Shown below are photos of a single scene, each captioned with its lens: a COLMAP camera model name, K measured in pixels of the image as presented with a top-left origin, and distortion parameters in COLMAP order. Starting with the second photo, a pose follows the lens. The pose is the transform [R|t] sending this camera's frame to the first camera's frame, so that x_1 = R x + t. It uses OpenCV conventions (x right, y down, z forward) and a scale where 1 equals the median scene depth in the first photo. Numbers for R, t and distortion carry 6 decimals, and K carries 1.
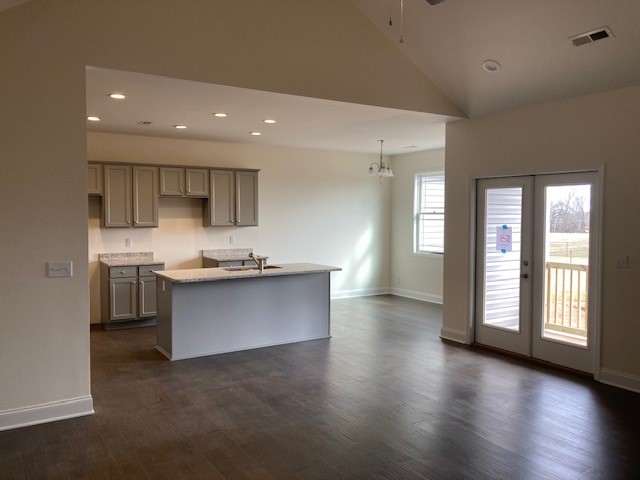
lens RADIAL K [[520.7, 0, 320.7], [0, 520.7, 240.1], [0, 0, 1]] dist [0.052298, 0.000361]
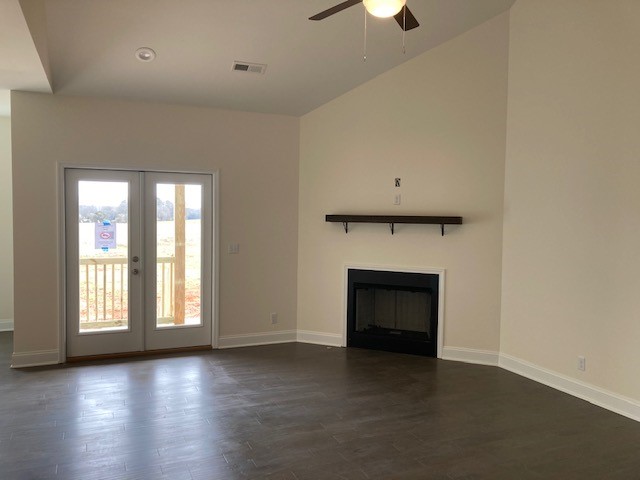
lens RADIAL K [[520.7, 0, 320.3], [0, 520.7, 238.4], [0, 0, 1]] dist [0.052298, 0.000361]
pose [[0.184235, -0.047797, 0.981719, -0.516558], [0.040446, 0.998340, 0.041016, -0.021564], [-0.982050, 0.032150, 0.185862, 0.469595]]
